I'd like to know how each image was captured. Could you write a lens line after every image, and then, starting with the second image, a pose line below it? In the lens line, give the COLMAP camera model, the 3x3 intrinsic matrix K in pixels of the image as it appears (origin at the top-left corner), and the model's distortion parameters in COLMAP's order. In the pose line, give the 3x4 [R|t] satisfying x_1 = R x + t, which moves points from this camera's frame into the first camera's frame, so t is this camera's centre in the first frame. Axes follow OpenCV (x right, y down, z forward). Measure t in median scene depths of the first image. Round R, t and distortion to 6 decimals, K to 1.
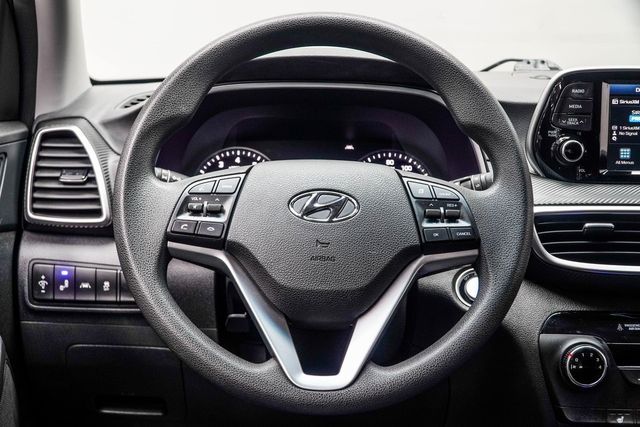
lens RADIAL K [[913.6, 0, 289.2], [0, 913.6, 214.4], [0, 0, 1]] dist [-0.091447, 0.000000]
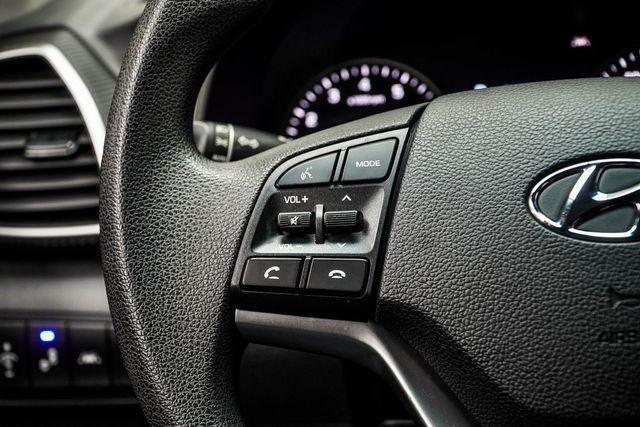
lens RADIAL K [[1066.5, 0, 294.3], [0, 1066.5, 217.1], [0, 0, 1]] dist [-0.032492, 0.000000]
pose [[0.992503, -0.067988, -0.101564, -0.048095], [0.075958, 0.994151, 0.076779, -0.041141], [0.095750, -0.083918, 0.991862, 0.463534]]
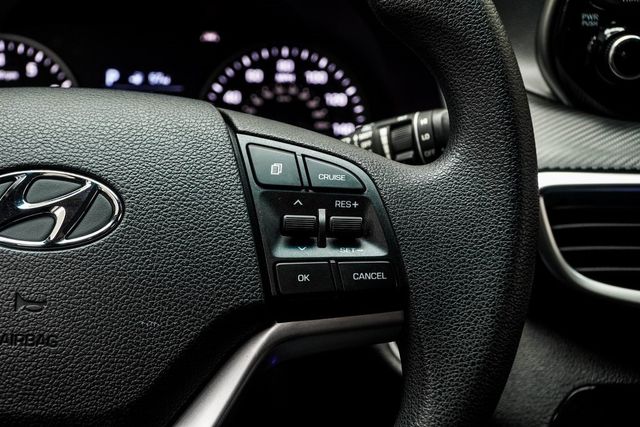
lens RADIAL K [[1066.5, 0, 316.9], [0, 1066.5, 215.5], [0, 0, 1]] dist [-0.032492, 0.000000]
pose [[0.999402, 0.002849, 0.034473, 0.130952], [-0.007227, 0.991808, 0.127532, -0.060605], [-0.033827, -0.127705, 0.991235, 0.447794]]
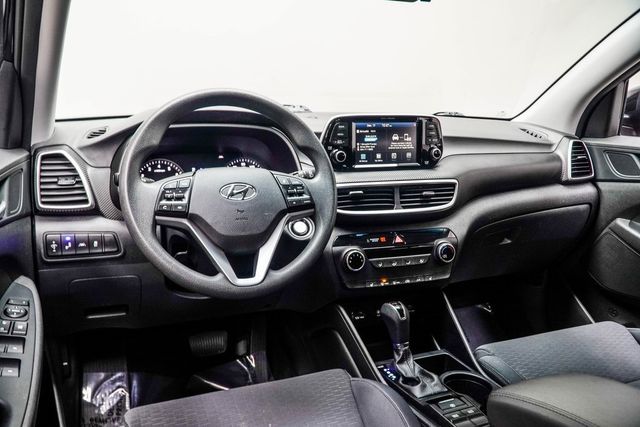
lens RADIAL K [[533.8, 0, 319.7], [0, 533.8, 210.2], [0, 0, 1]] dist [-0.007049, -0.010990]
pose [[0.921335, -0.069607, 0.382487, -0.208778], [0.050039, 0.996890, 0.060885, -0.026816], [-0.385536, -0.036956, 0.921953, -0.095744]]
